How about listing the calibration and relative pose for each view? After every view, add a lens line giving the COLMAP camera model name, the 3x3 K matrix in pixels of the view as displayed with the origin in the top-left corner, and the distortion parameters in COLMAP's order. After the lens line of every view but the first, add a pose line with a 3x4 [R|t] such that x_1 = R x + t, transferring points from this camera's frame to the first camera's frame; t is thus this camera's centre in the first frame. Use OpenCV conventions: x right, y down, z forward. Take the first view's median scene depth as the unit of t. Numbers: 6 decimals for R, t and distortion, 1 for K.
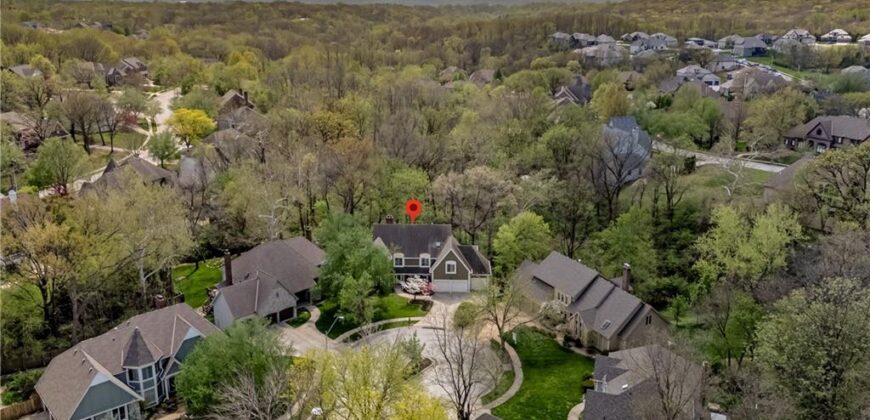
lens RADIAL K [[642.7, 0, 435.0], [0, 642.7, 210.0], [0, 0, 1]] dist [0.000378, -0.000050]
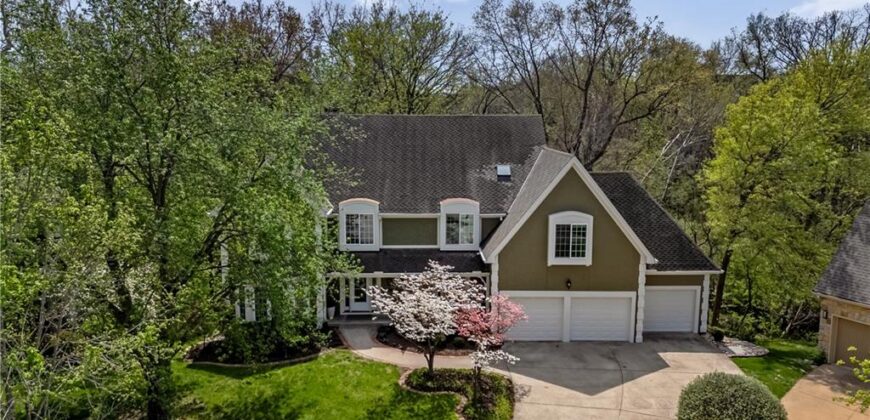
lens RADIAL K [[642.7, 0, 435.0], [0, 642.7, 210.0], [0, 0, 1]] dist [0.000378, -0.000050]
pose [[0.998557, -0.000679, 0.053695, -0.040329], [0.008047, 0.990520, -0.137130, 0.111234], [-0.053093, 0.137365, 0.989097, 0.752713]]
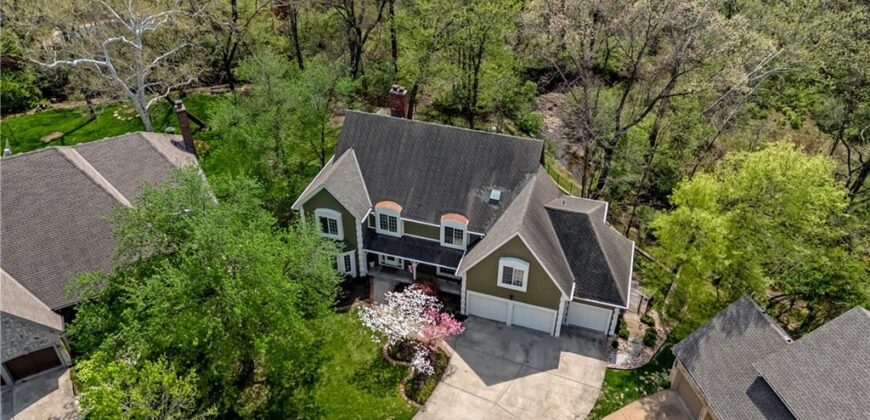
lens RADIAL K [[614.9, 0, 435.0], [0, 614.9, 210.0], [0, 0, 1]] dist [0.004936, 0.000713]
pose [[0.966322, 0.163923, -0.198370, 0.044451], [-0.089394, 0.936687, 0.338564, -0.056948], [0.241309, -0.309428, 0.919796, 0.680529]]
